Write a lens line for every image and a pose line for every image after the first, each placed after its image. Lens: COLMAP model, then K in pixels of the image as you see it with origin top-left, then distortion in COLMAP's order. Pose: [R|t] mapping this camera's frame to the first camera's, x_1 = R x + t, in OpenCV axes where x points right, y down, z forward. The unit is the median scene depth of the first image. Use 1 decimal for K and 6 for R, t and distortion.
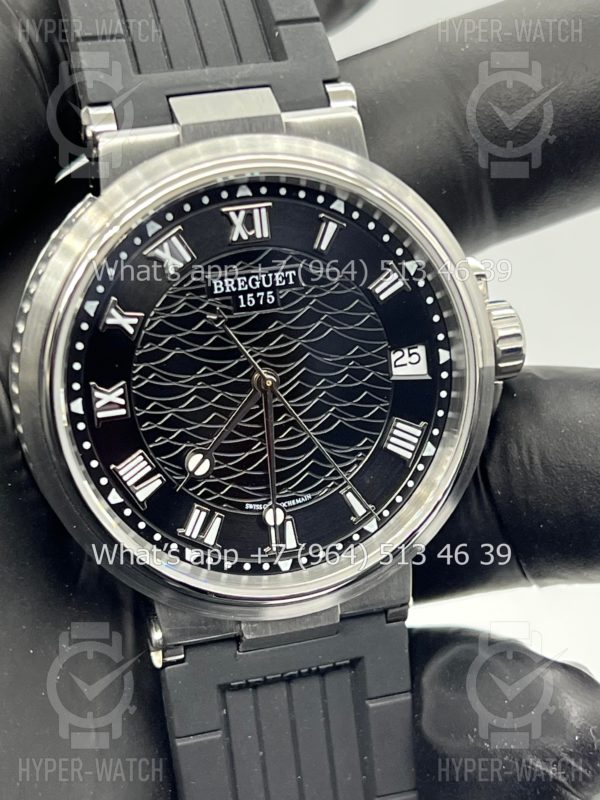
lens RADIAL K [[1905.9, 0, 296.5], [0, 1905.9, 403.0], [0, 0, 1]] dist [0.255866, 0.000000]
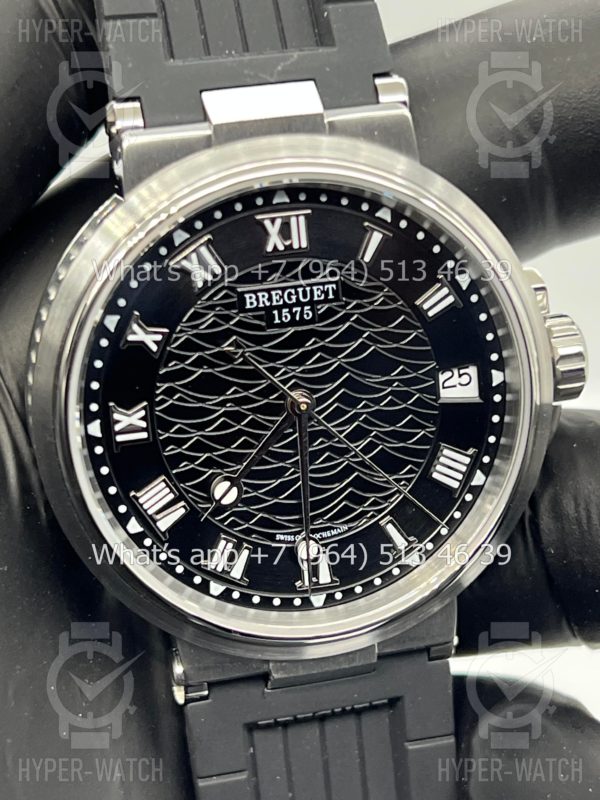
lens RADIAL K [[1905.9, 0, 297.8], [0, 1905.9, 392.9], [0, 0, 1]] dist [0.255866, 0.000000]
pose [[0.998628, 0.024590, -0.046237, 0.024895], [-0.022294, 0.998523, 0.049537, -0.062166], [0.047387, -0.048438, 0.997701, 0.083082]]
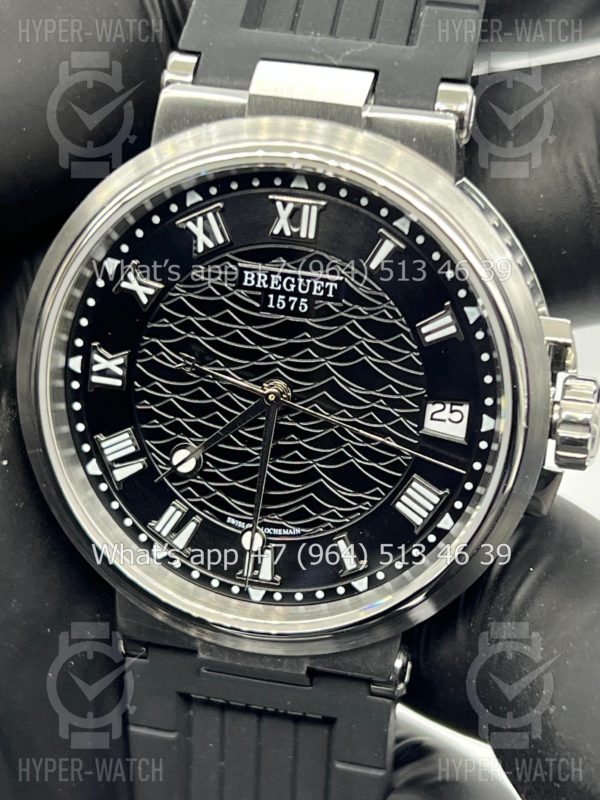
lens RADIAL K [[1905.9, 0, 297.4], [0, 1905.9, 401.1], [0, 0, 1]] dist [0.255866, 0.000000]
pose [[0.879148, 0.285280, -0.381726, 0.335804], [-0.258438, 0.958413, 0.121058, -0.119404], [0.400386, -0.007775, 0.916314, 0.183558]]
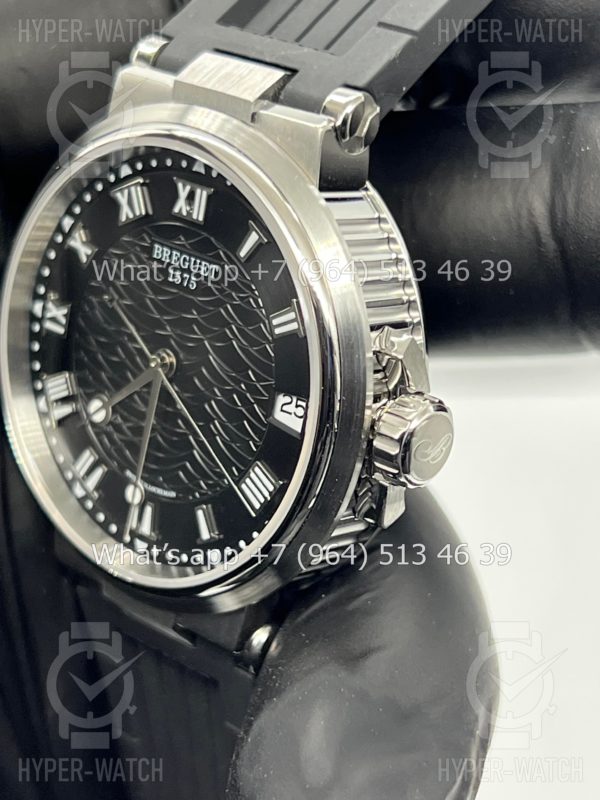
lens RADIAL K [[1905.9, 0, 299.8], [0, 1905.9, 402.4], [0, 0, 1]] dist [0.255866, 0.000000]
pose [[0.534728, 0.412887, -0.737286, 0.733869], [-0.336632, 0.904364, 0.262306, -0.267110], [0.775077, 0.107932, 0.622580, 0.459497]]
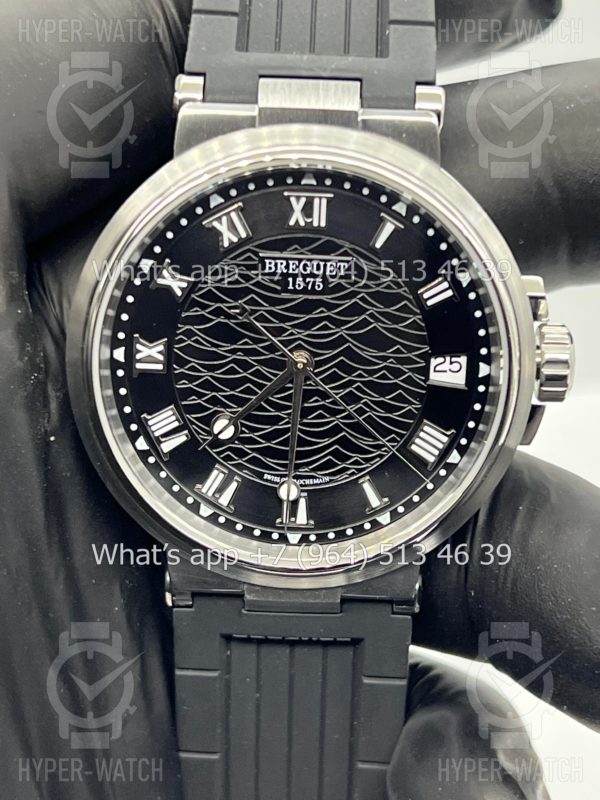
lens RADIAL K [[1905.9, 0, 295.4], [0, 1905.9, 396.2], [0, 0, 1]] dist [0.255866, 0.000000]
pose [[0.954098, 0.192872, -0.229125, 0.222779], [-0.178600, 0.980526, 0.081678, -0.078146], [0.240416, -0.037007, 0.969964, -0.009437]]
